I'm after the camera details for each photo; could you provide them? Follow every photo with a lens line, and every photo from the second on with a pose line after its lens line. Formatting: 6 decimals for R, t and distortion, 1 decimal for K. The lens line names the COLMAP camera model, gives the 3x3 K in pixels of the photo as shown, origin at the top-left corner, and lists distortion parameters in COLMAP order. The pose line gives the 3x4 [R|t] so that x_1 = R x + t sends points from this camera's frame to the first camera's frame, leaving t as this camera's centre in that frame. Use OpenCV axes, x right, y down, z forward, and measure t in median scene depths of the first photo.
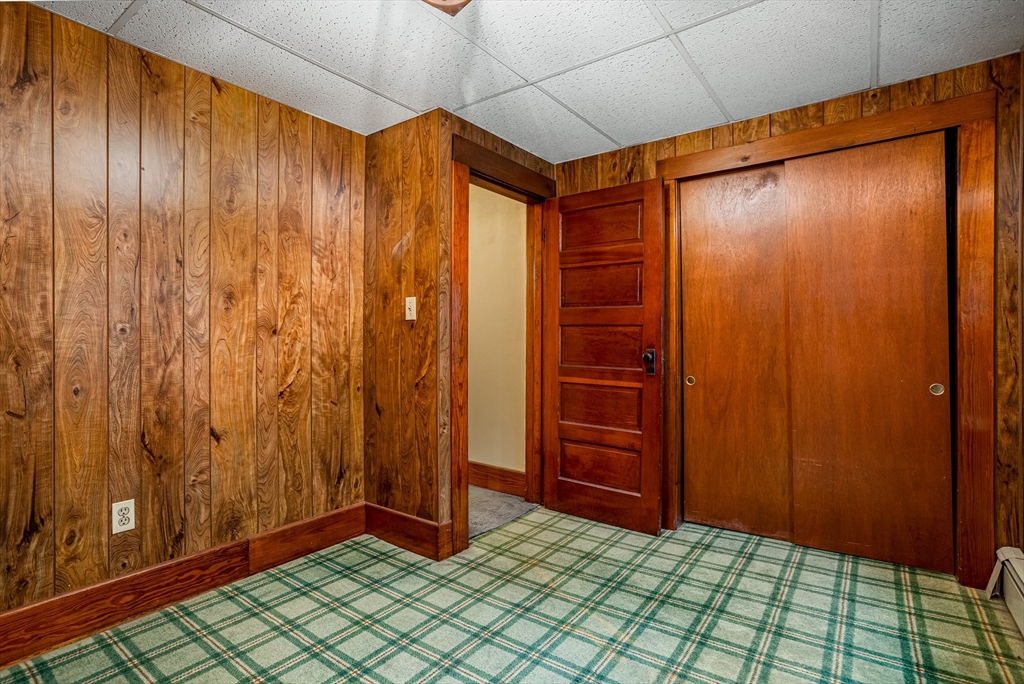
lens RADIAL K [[516.3, 0, 517.5], [0, 516.3, 338.6], [0, 0, 1]] dist [-0.000582, 0.002196]
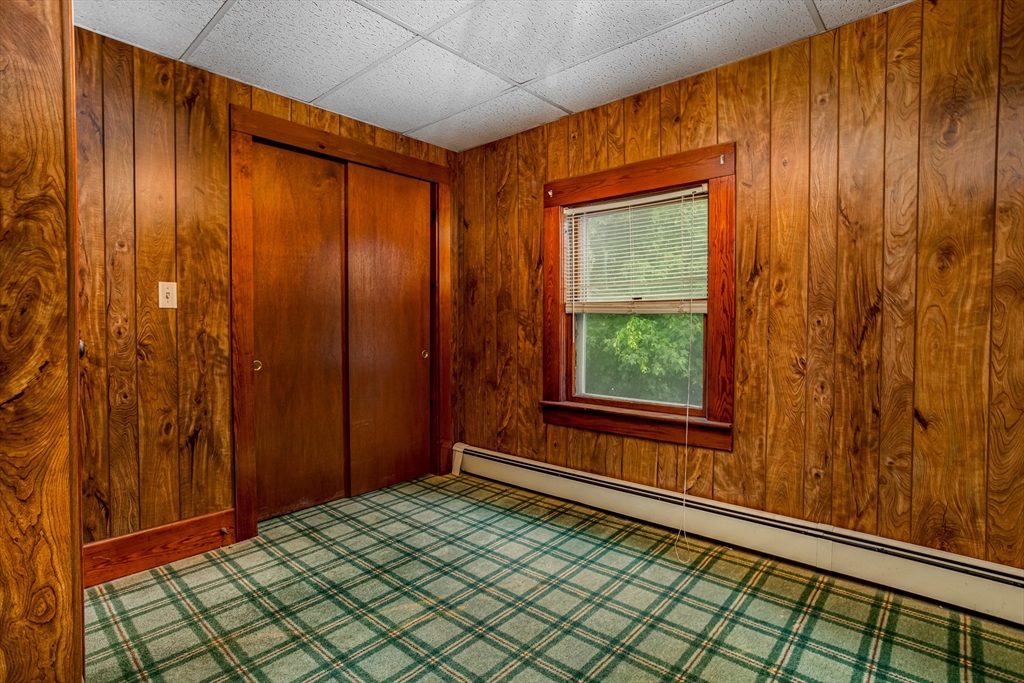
lens RADIAL K [[516.3, 0, 517.5], [0, 516.3, 338.1], [0, 0, 1]] dist [-0.000582, 0.002196]
pose [[0.099055, -0.021131, 0.994858, -0.653103], [0.005199, 0.999772, 0.020717, 0.022227], [-0.995068, 0.003120, 0.099142, 0.586566]]
